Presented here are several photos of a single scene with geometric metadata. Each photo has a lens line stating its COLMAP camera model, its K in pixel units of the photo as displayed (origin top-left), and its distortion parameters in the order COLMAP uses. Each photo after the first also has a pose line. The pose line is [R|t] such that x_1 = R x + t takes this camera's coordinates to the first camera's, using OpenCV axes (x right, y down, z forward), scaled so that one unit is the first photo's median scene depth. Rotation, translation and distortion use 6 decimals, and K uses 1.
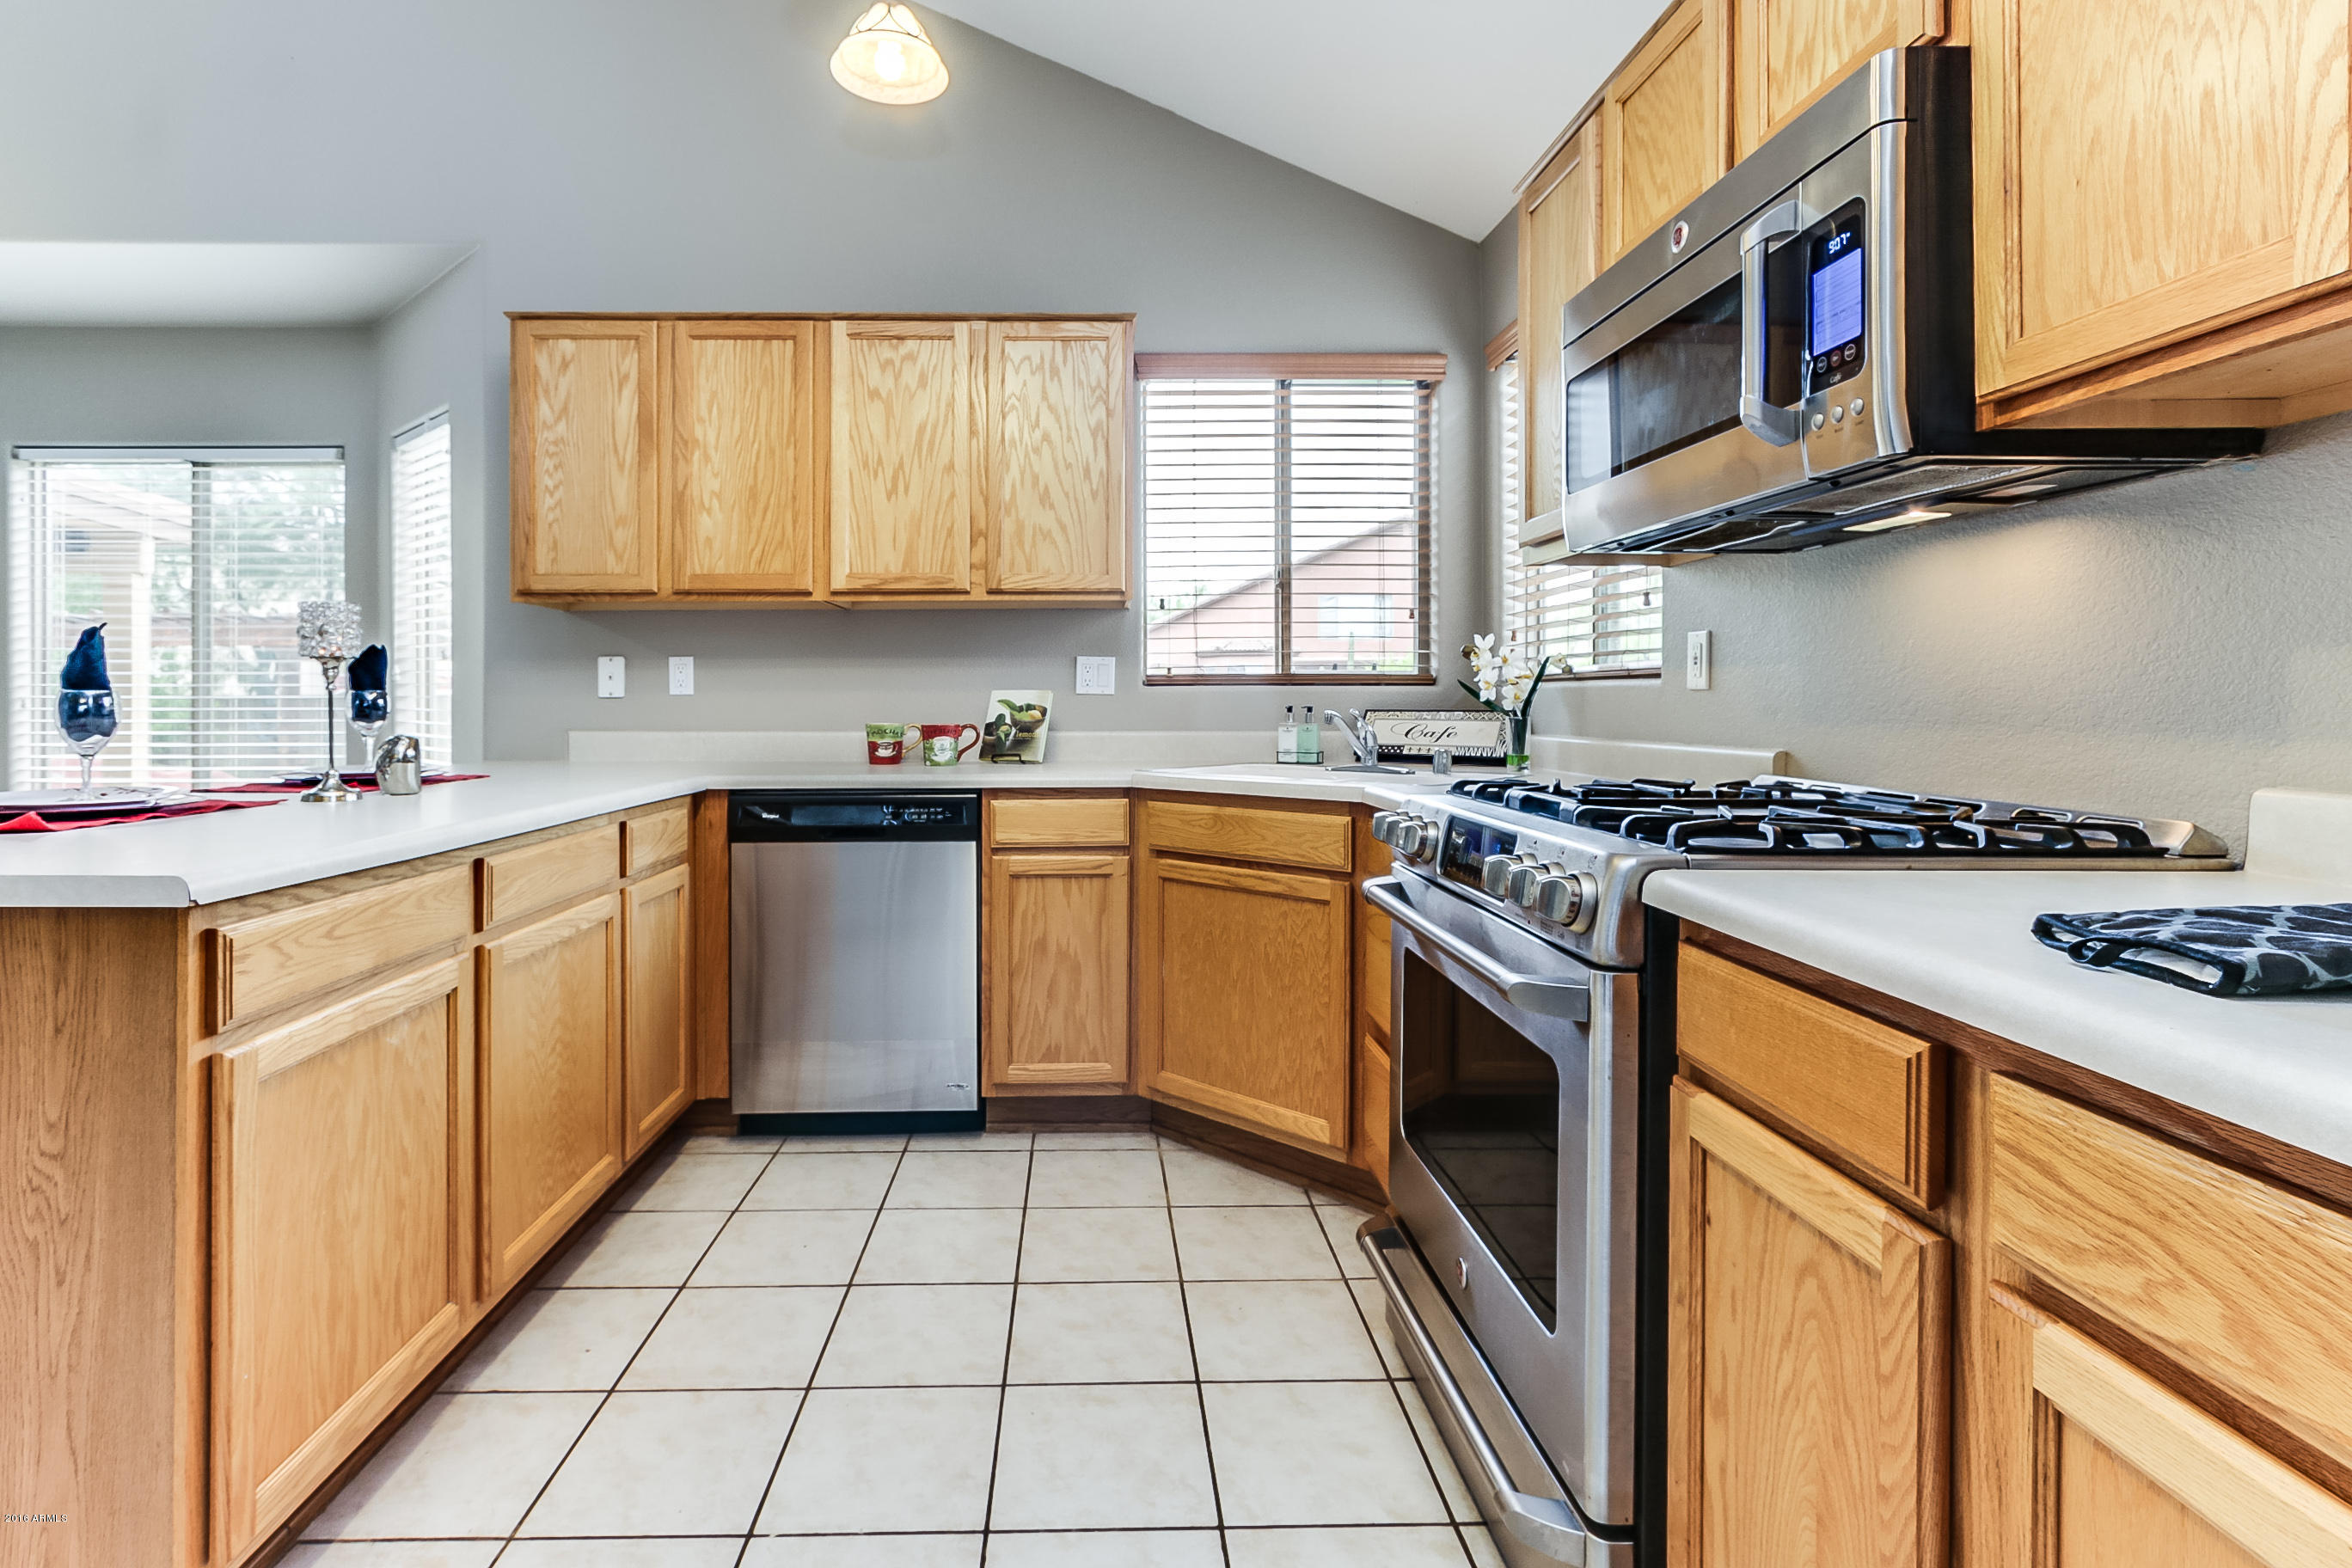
lens RADIAL K [[1106.5, 0, 1130.1], [0, 1106.5, 704.0], [0, 0, 1]] dist [-0.002155, 0.000301]
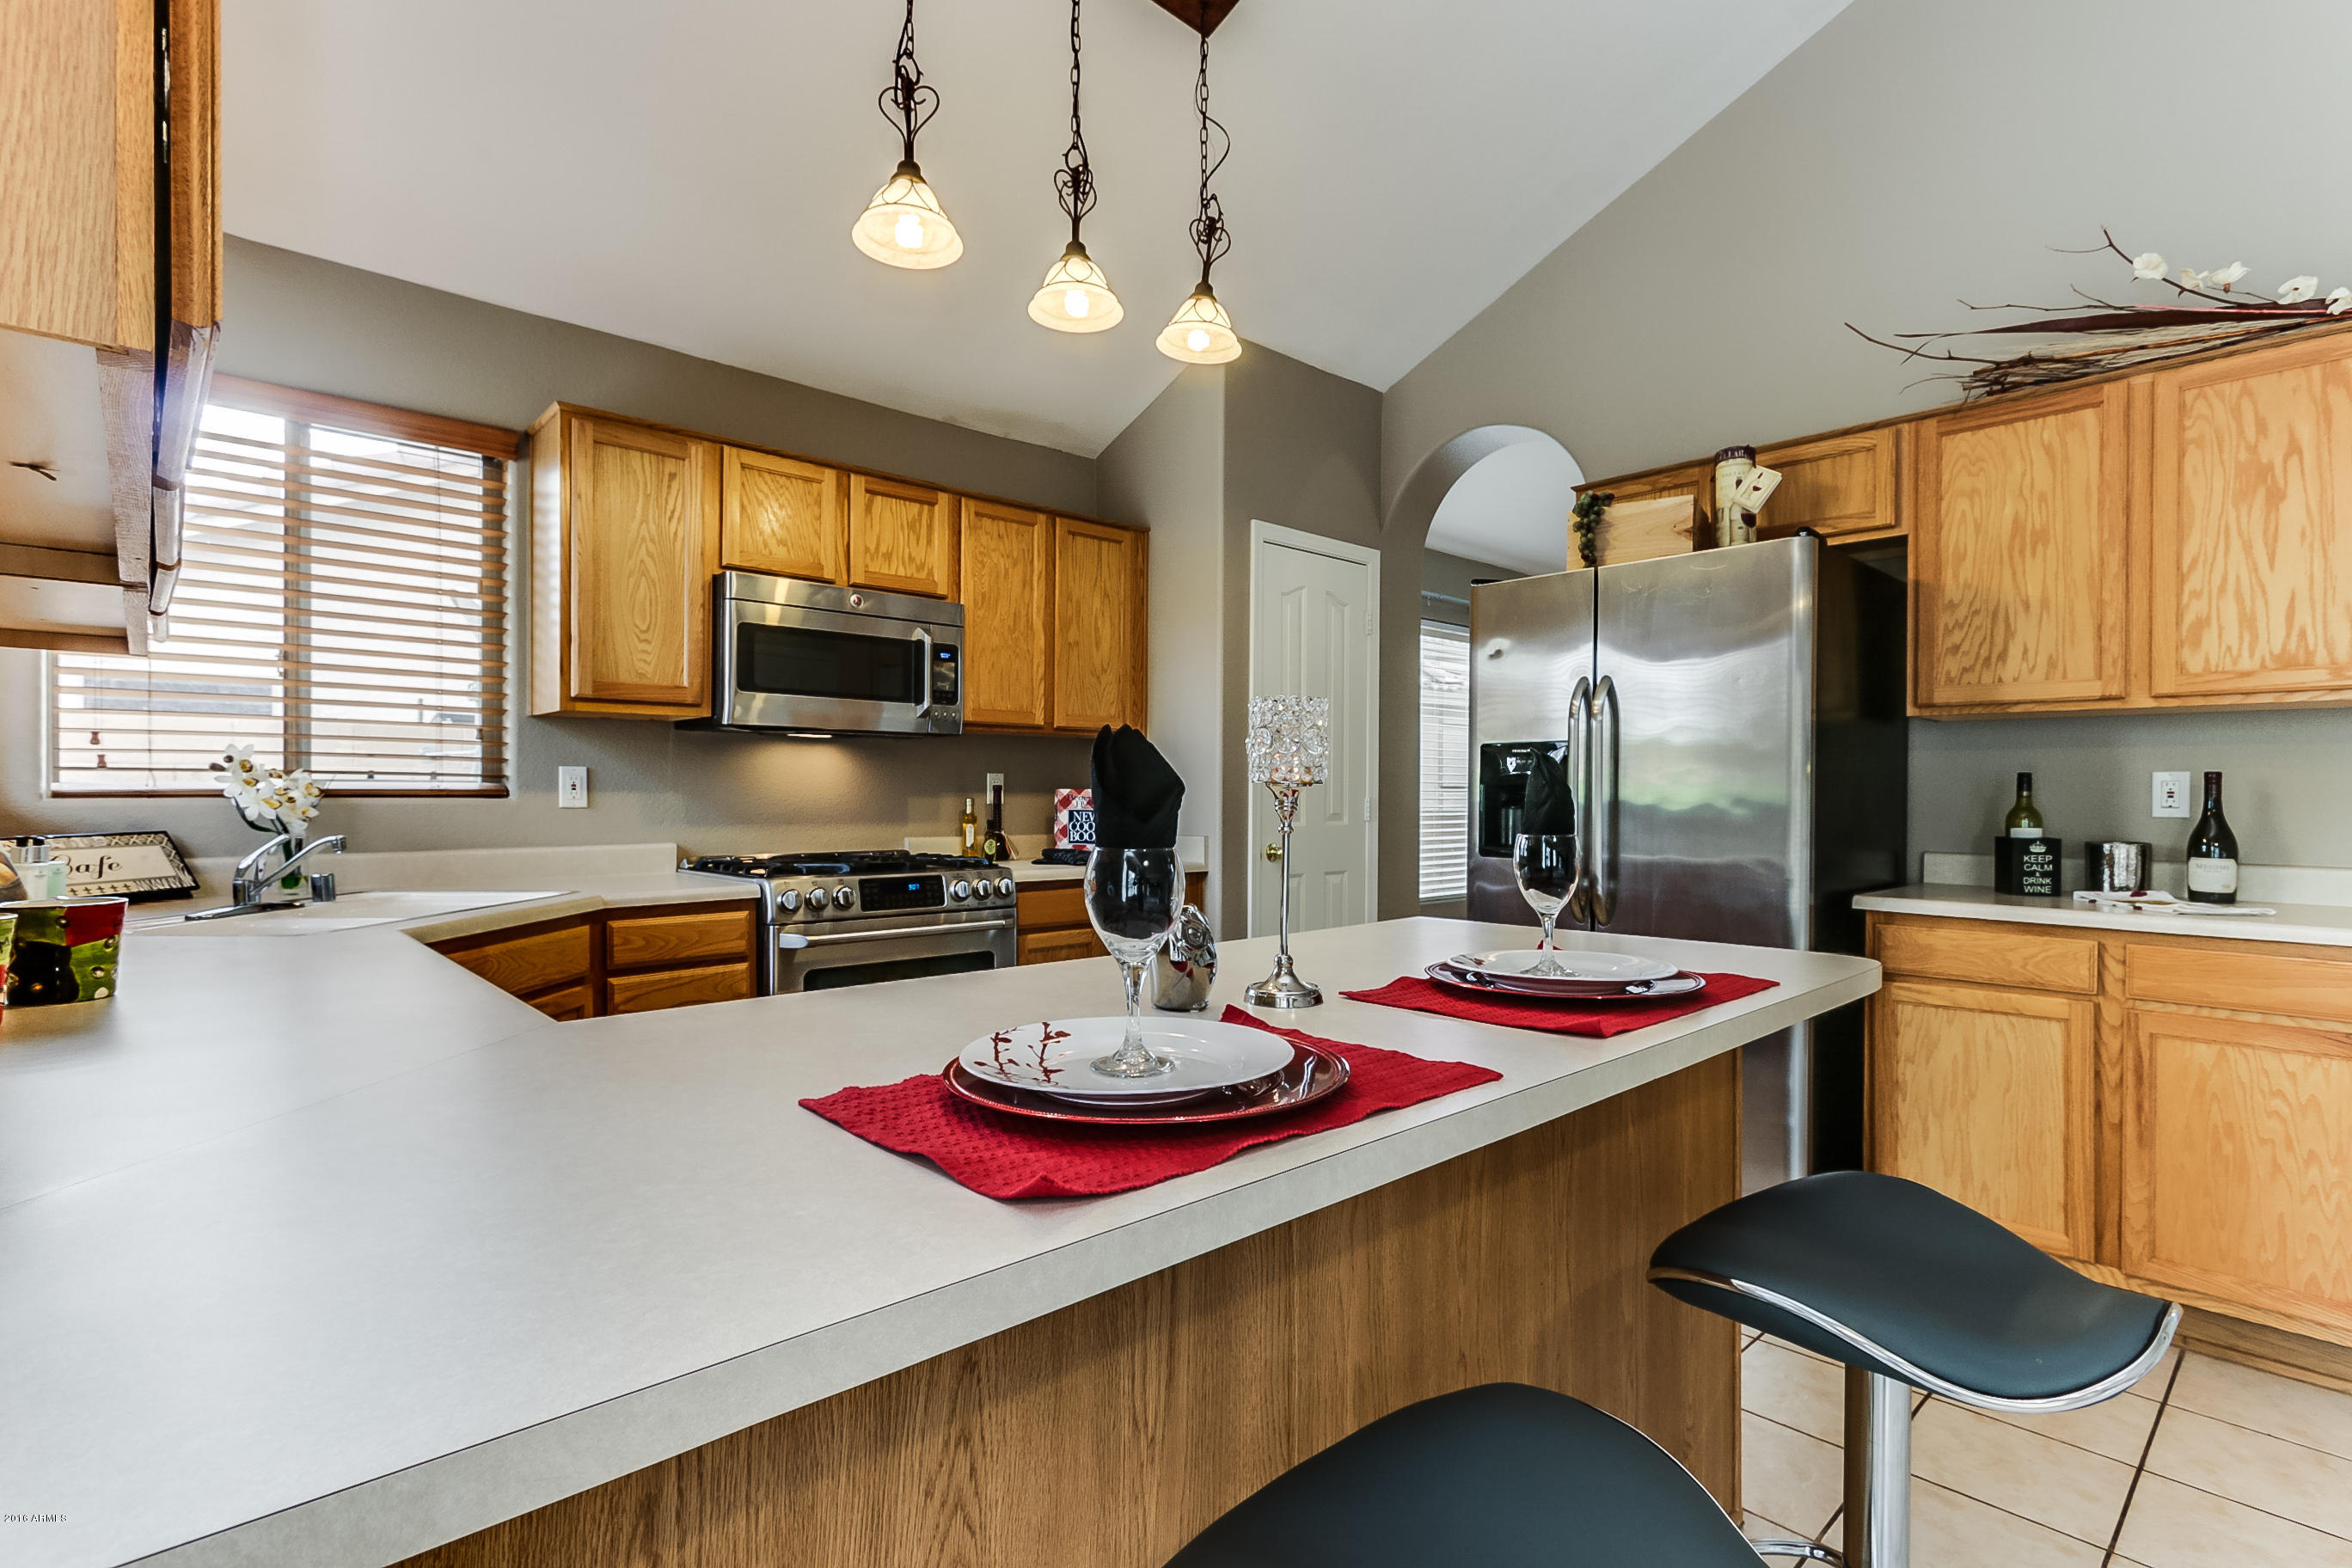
lens RADIAL K [[1115.8, 0, 1174.7], [0, 1115.8, 790.6], [0, 0, 1]] dist [-0.004847, 0.000127]
pose [[-0.653636, 0.000252, 0.756809, -0.791990], [-0.000181, 1.000000, -0.000489, -0.025048], [-0.756809, -0.000457, -0.653635, 0.989445]]
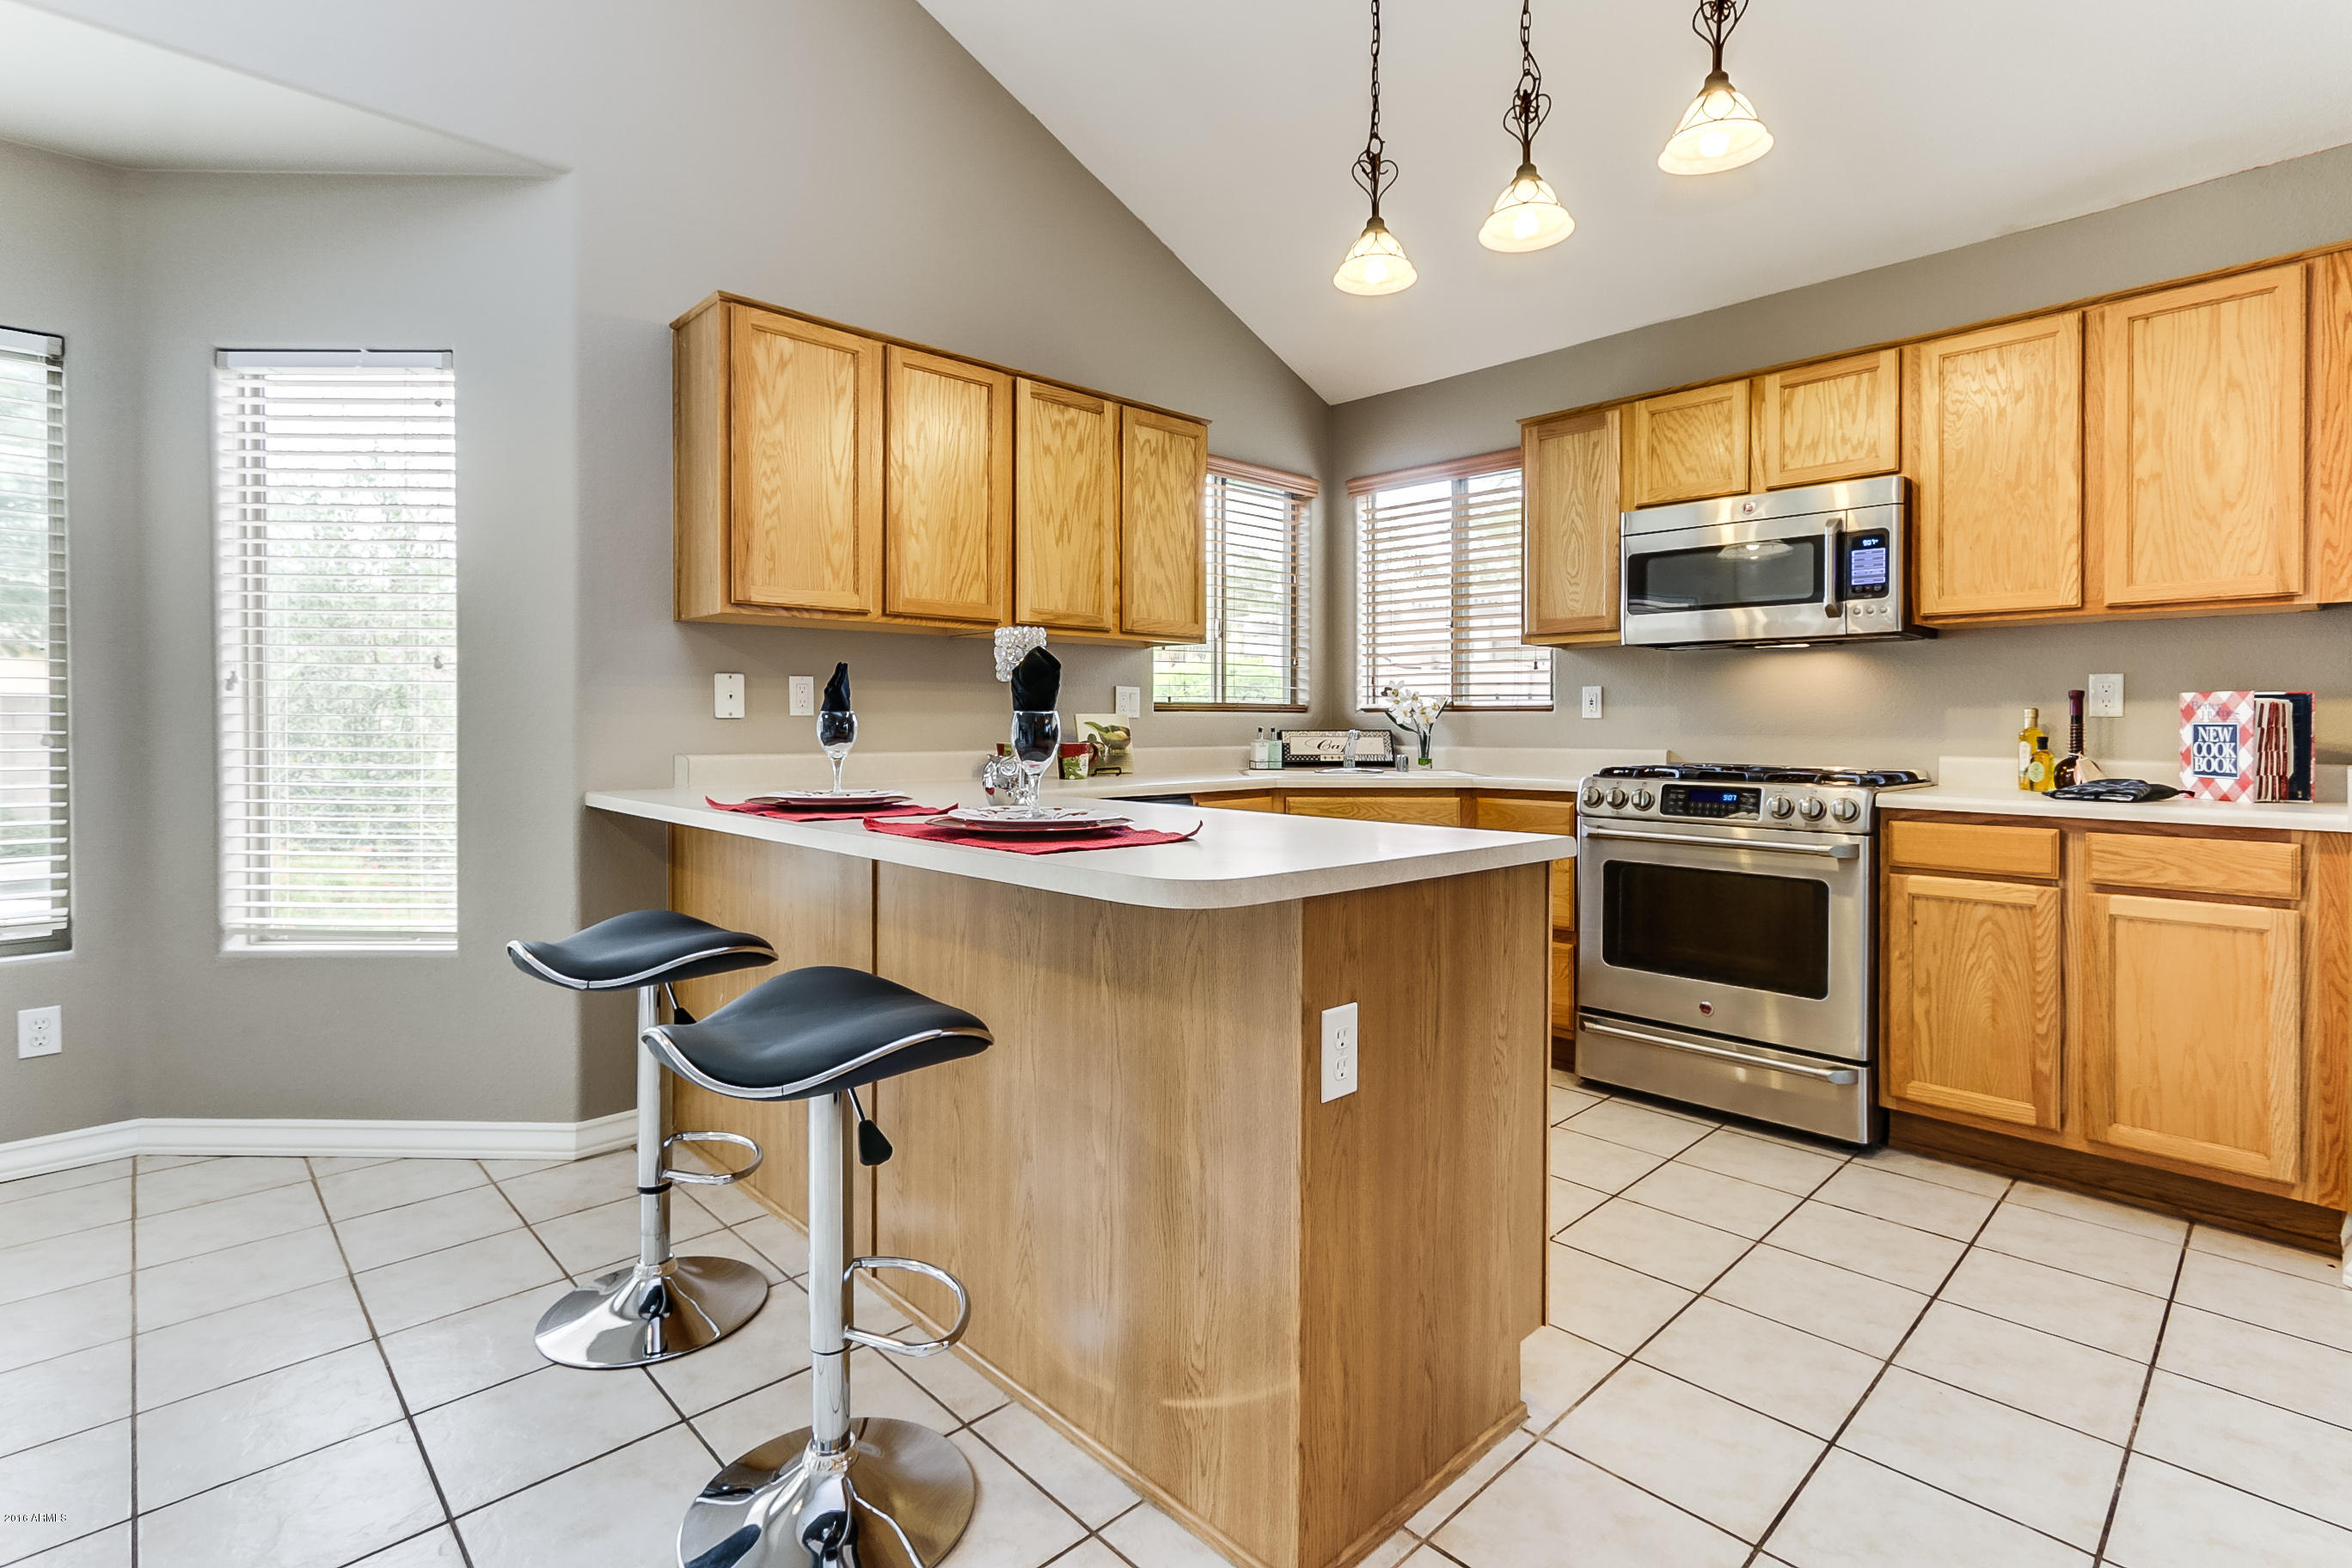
lens RADIAL K [[1092.5, 0, 1183.9], [0, 1092.5, 722.7], [0, 0, 1]] dist [-0.000378, 0.000774]
pose [[0.740581, 0.002372, 0.671963, -0.876276], [-0.000868, 0.999996, -0.002573, -0.000202], [-0.671966, 0.001322, 0.740581, 0.084787]]
